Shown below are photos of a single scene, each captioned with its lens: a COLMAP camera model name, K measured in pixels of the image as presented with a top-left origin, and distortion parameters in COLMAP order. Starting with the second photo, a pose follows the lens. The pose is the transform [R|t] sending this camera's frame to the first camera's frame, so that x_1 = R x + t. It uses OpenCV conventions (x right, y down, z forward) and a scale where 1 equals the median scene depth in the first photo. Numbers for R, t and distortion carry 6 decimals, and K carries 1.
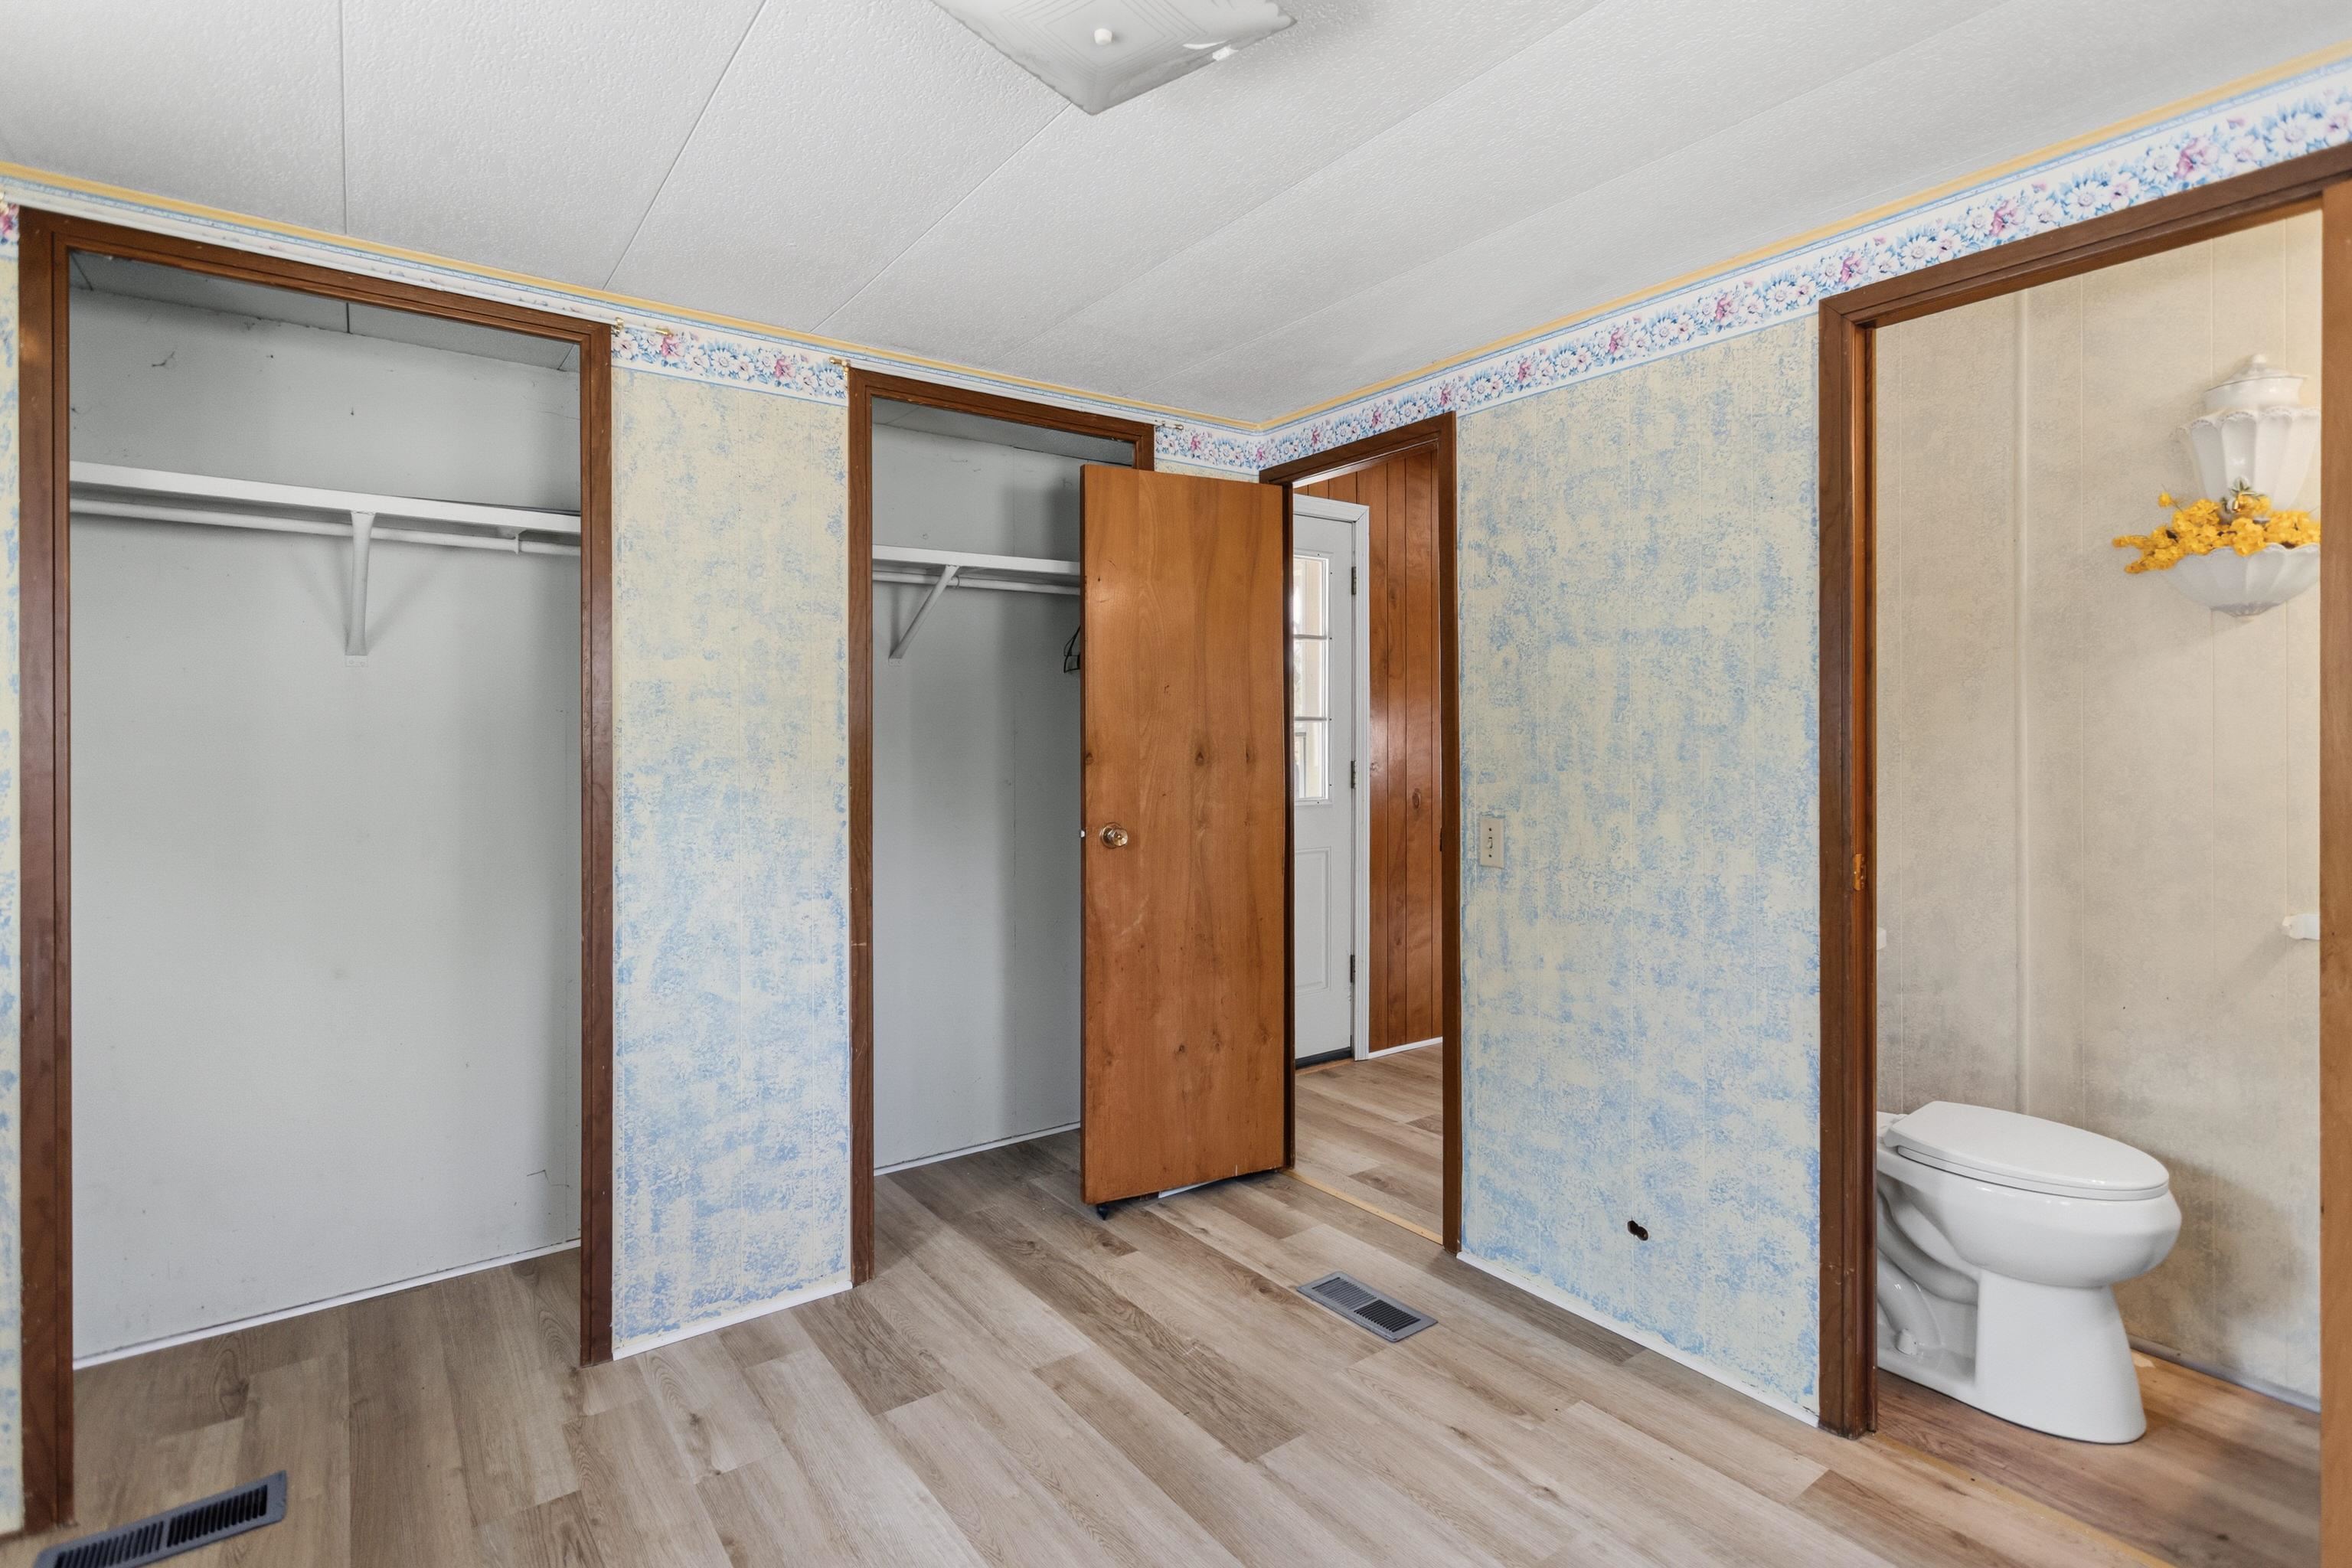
lens RADIAL K [[1124.3, 0, 1190.7], [0, 1124.3, 760.0], [0, 0, 1]] dist [0.014100, 0.000286]
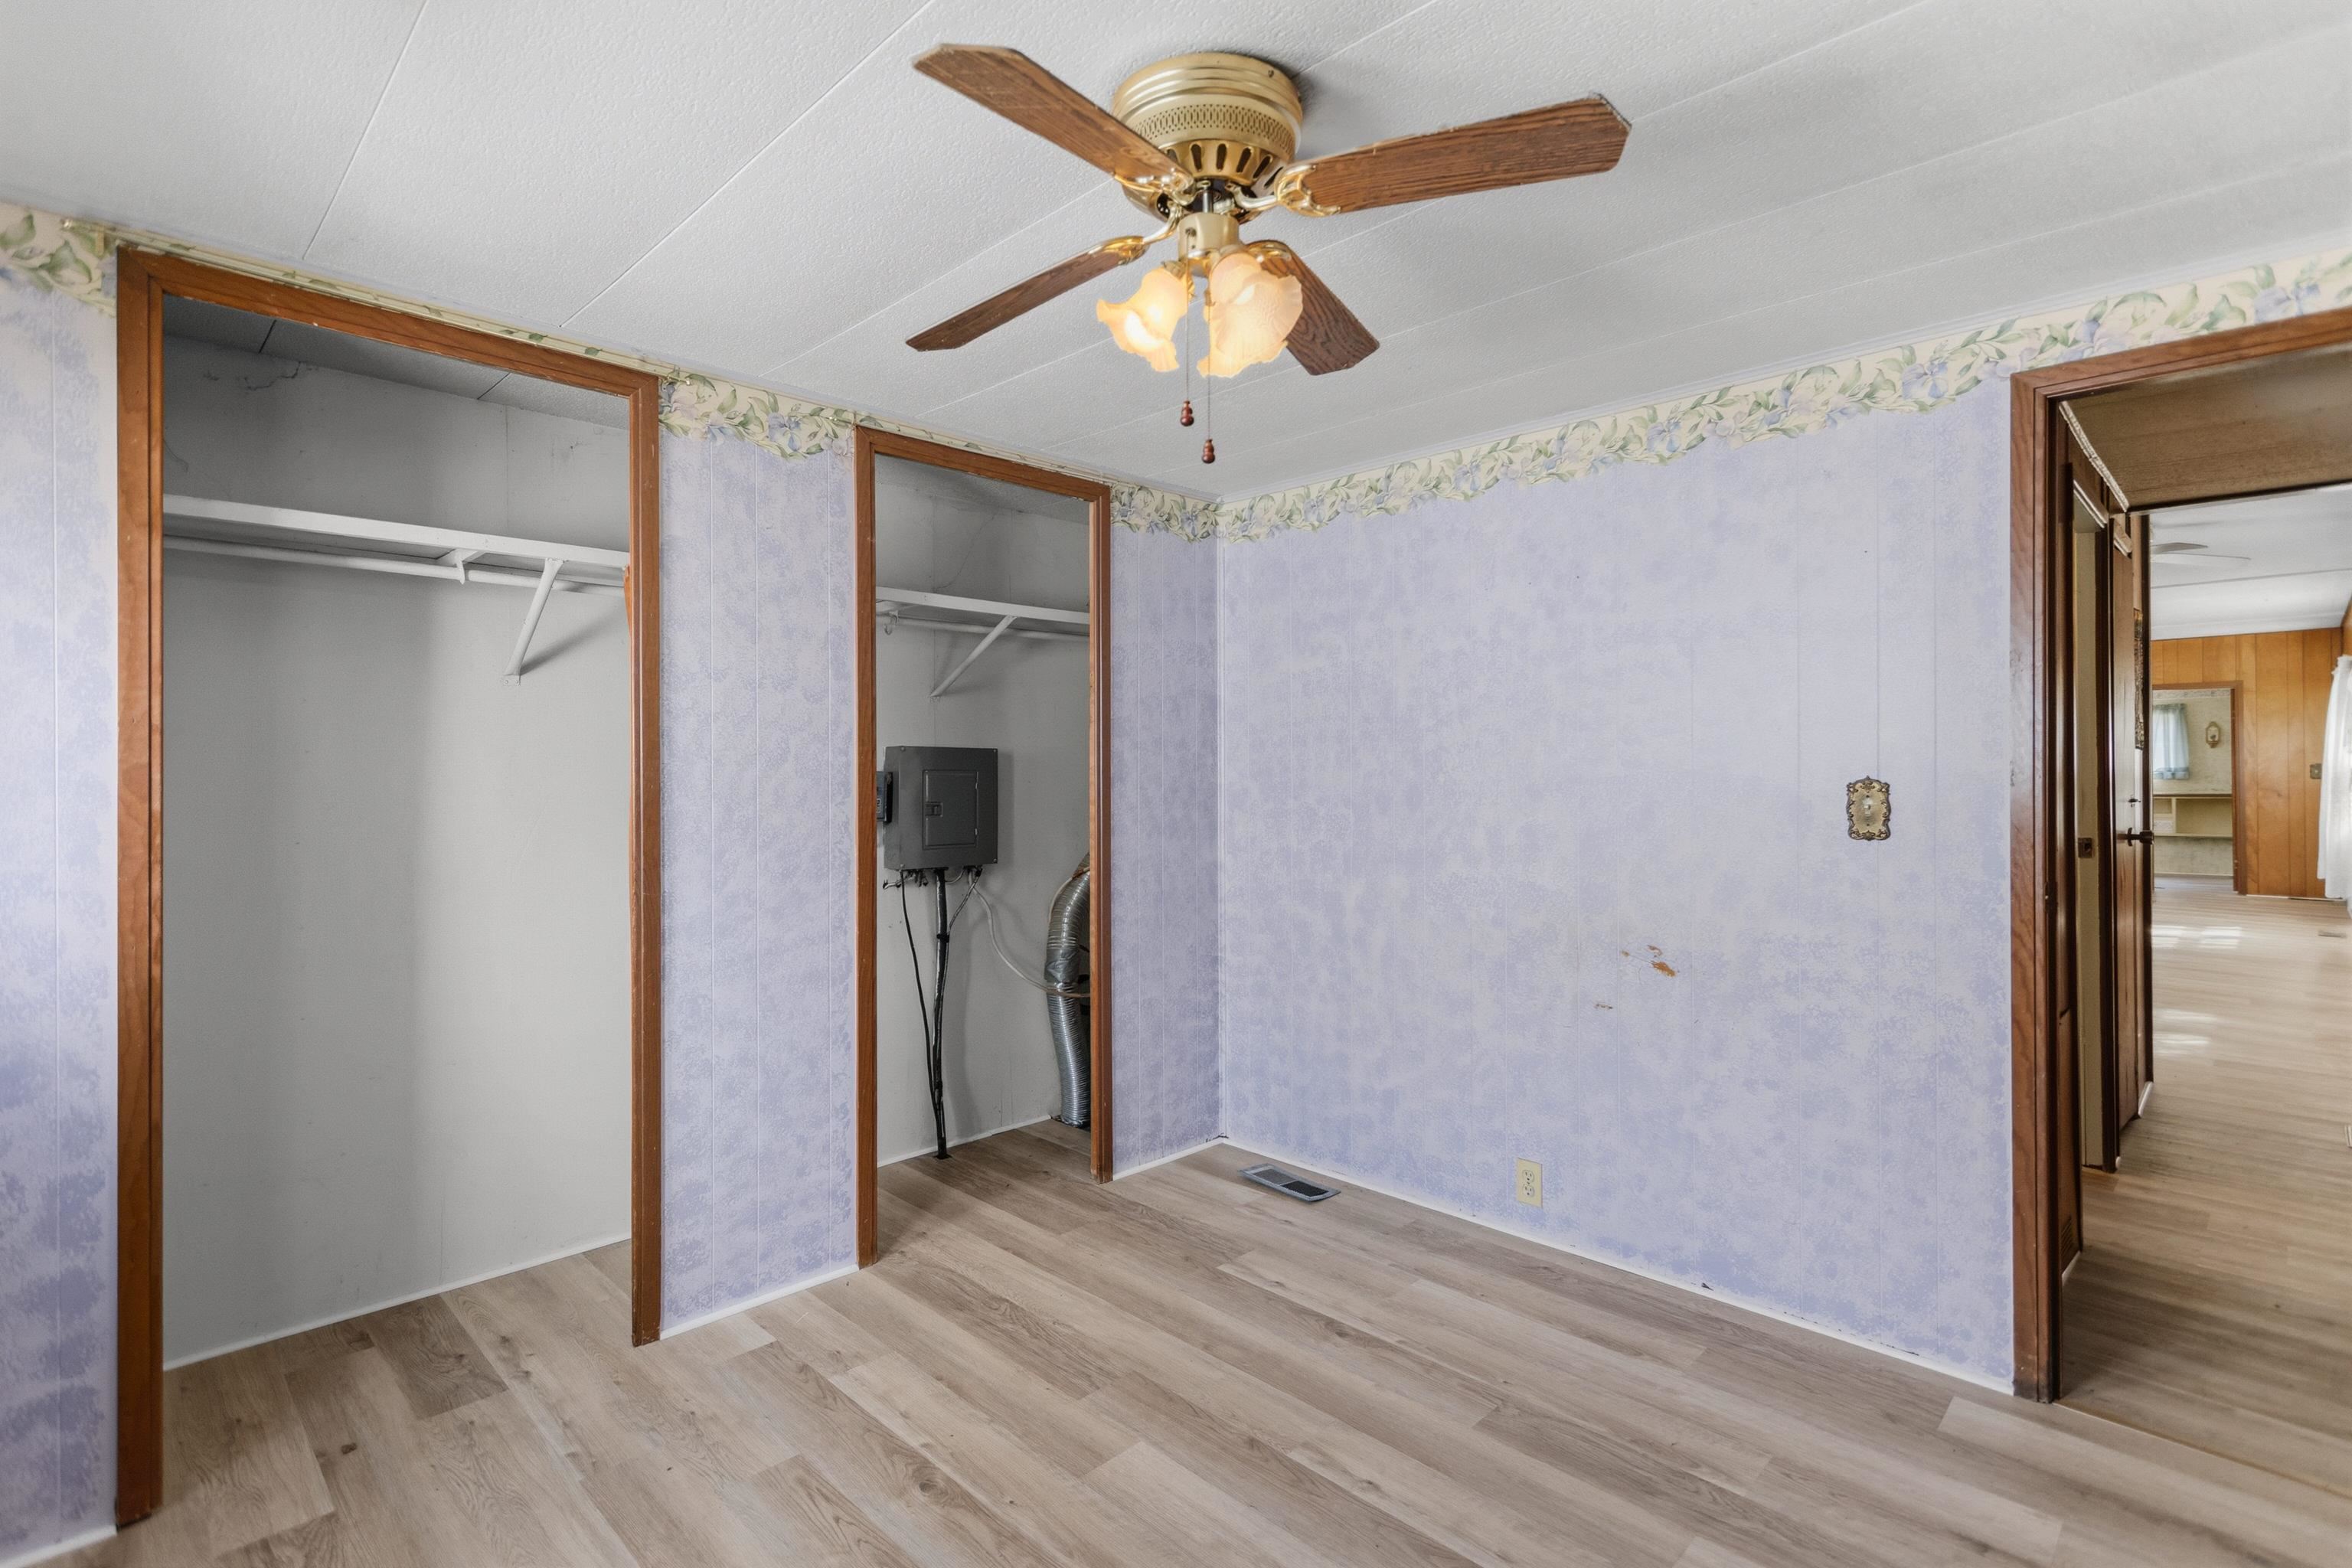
lens RADIAL K [[1124.3, 0, 1190.7], [0, 1124.3, 760.0], [0, 0, 1]] dist [0.014100, 0.000286]
pose [[0.988319, -0.000384, 0.152400, -0.172977], [0.002589, 0.999895, -0.014270, -0.007193], [-0.152379, 0.014498, 0.988216, -0.150016]]
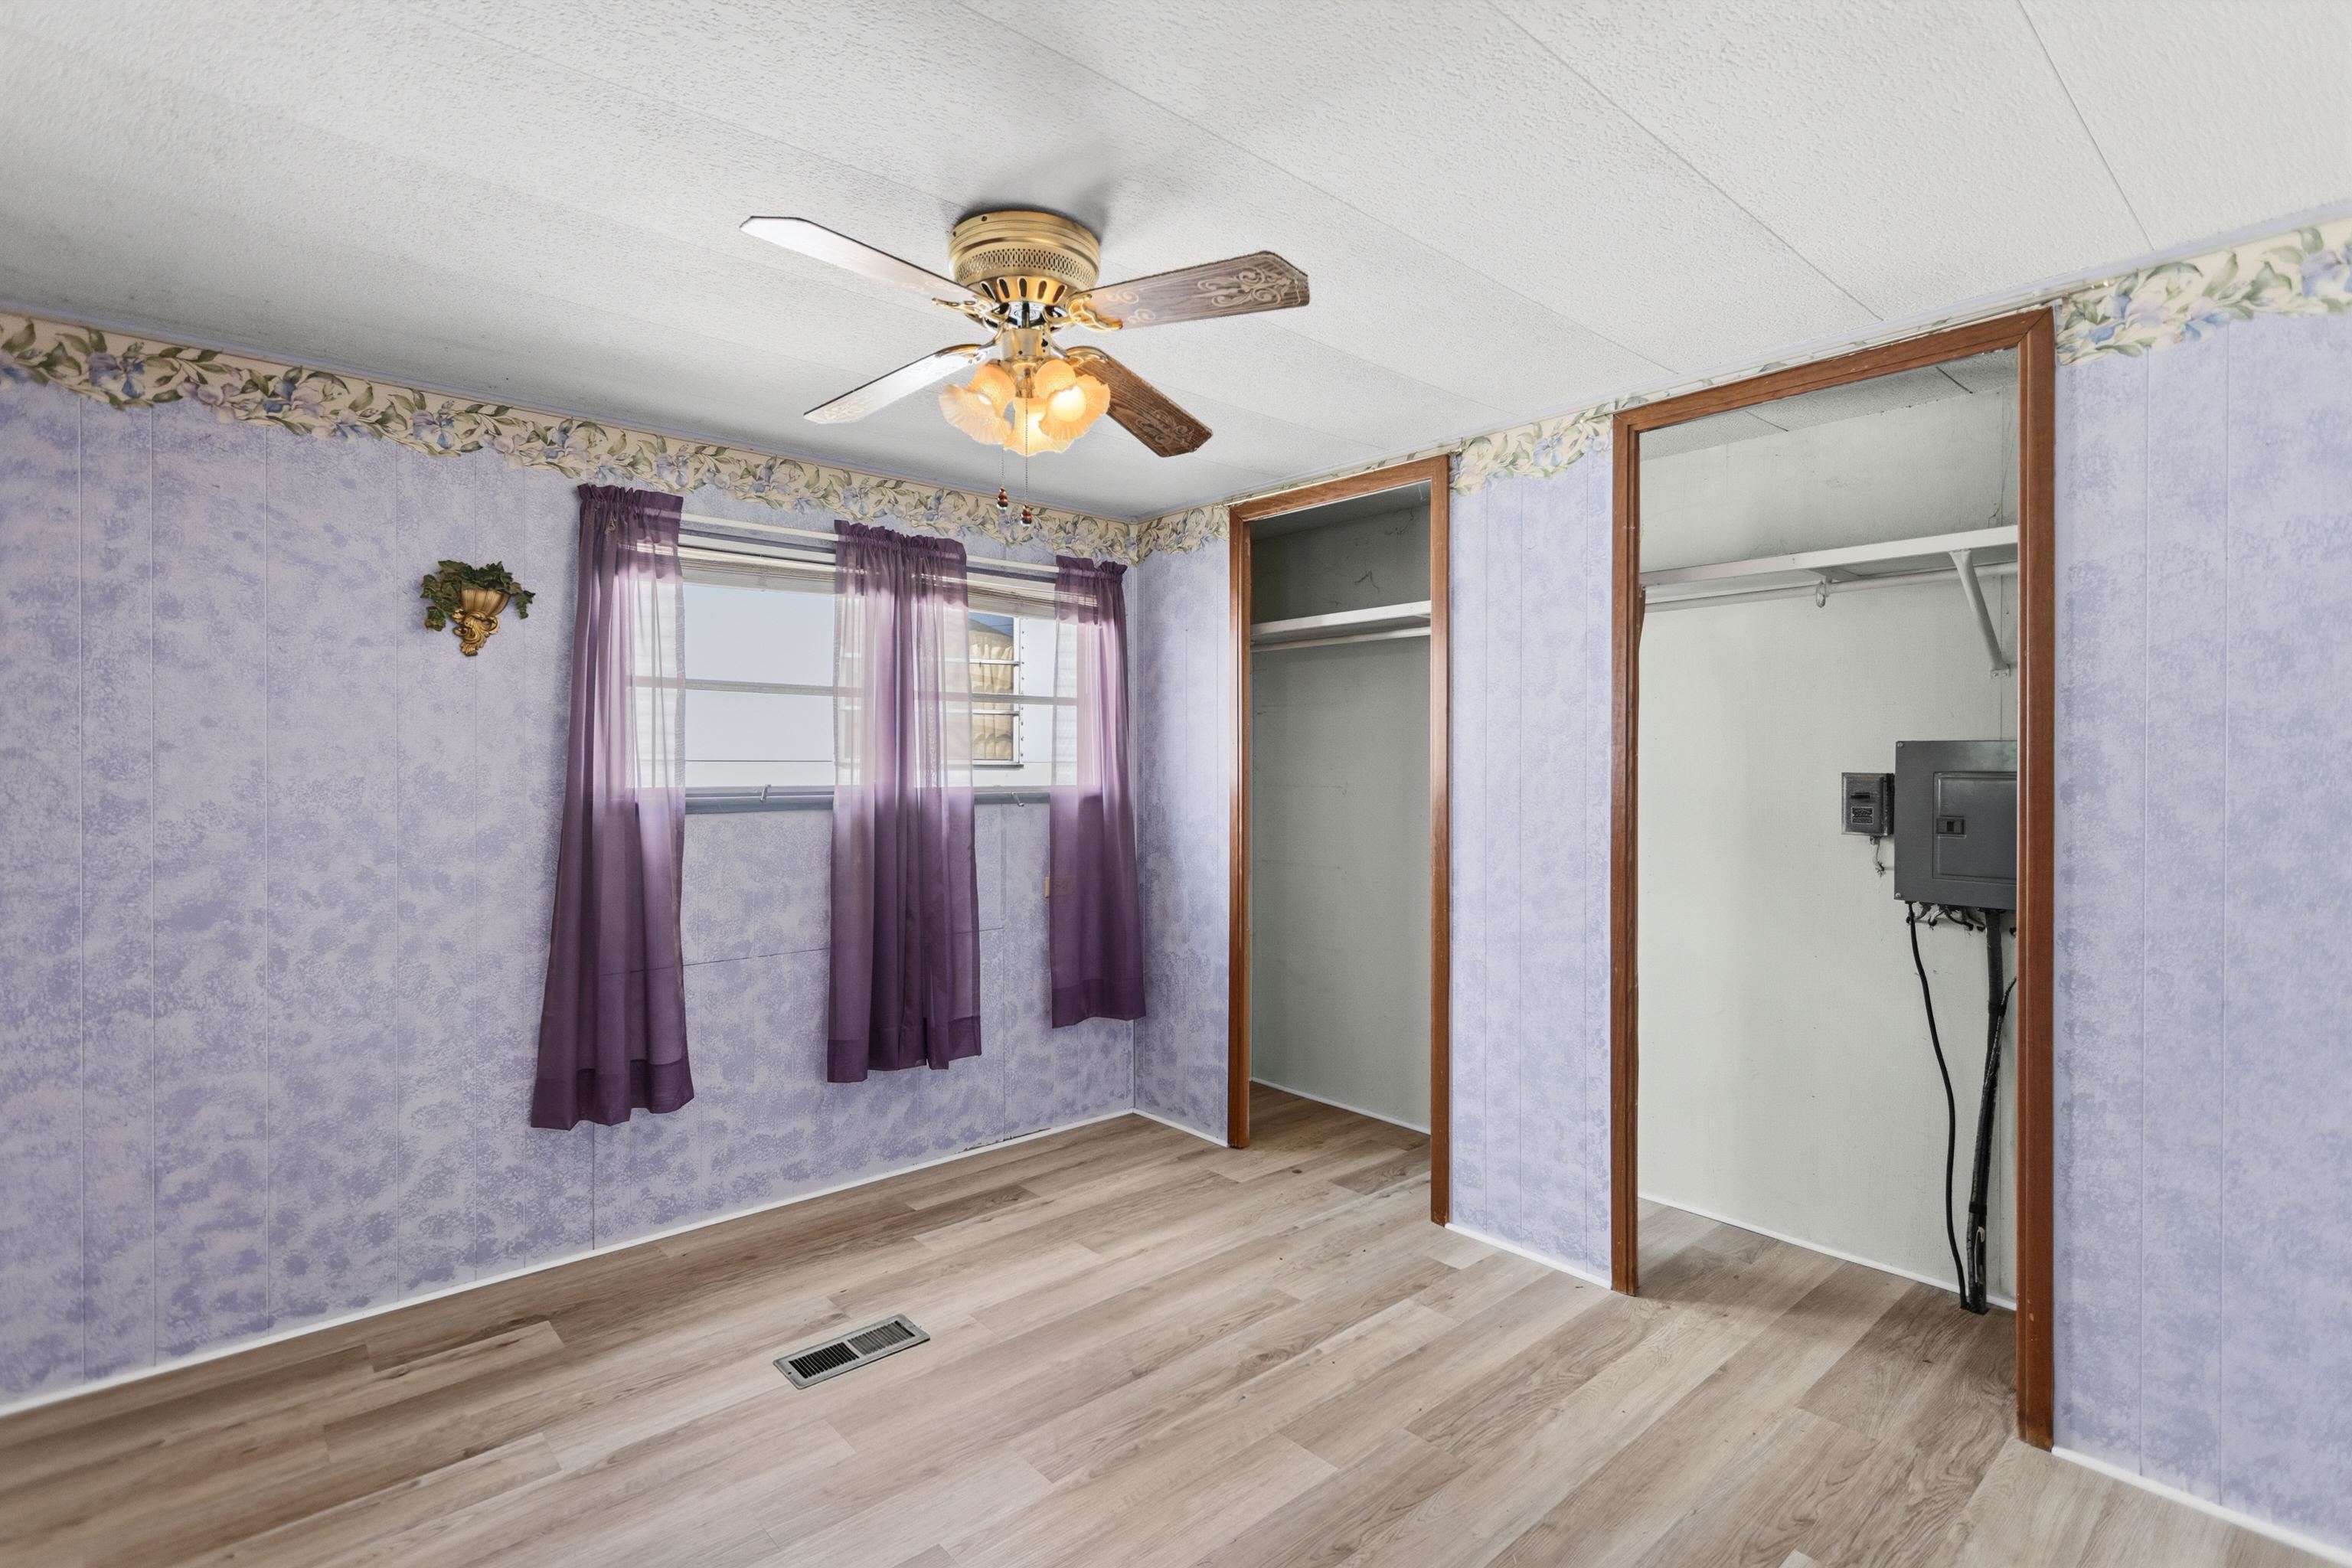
lens RADIAL K [[1124.3, 0, 1190.7], [0, 1124.3, 760.0], [0, 0, 1]] dist [0.014100, 0.000286]
pose [[0.090501, -0.008473, -0.995860, 0.833597], [-0.013360, 0.999863, -0.009721, -0.008568], [0.995807, 0.014184, 0.090375, 0.596647]]
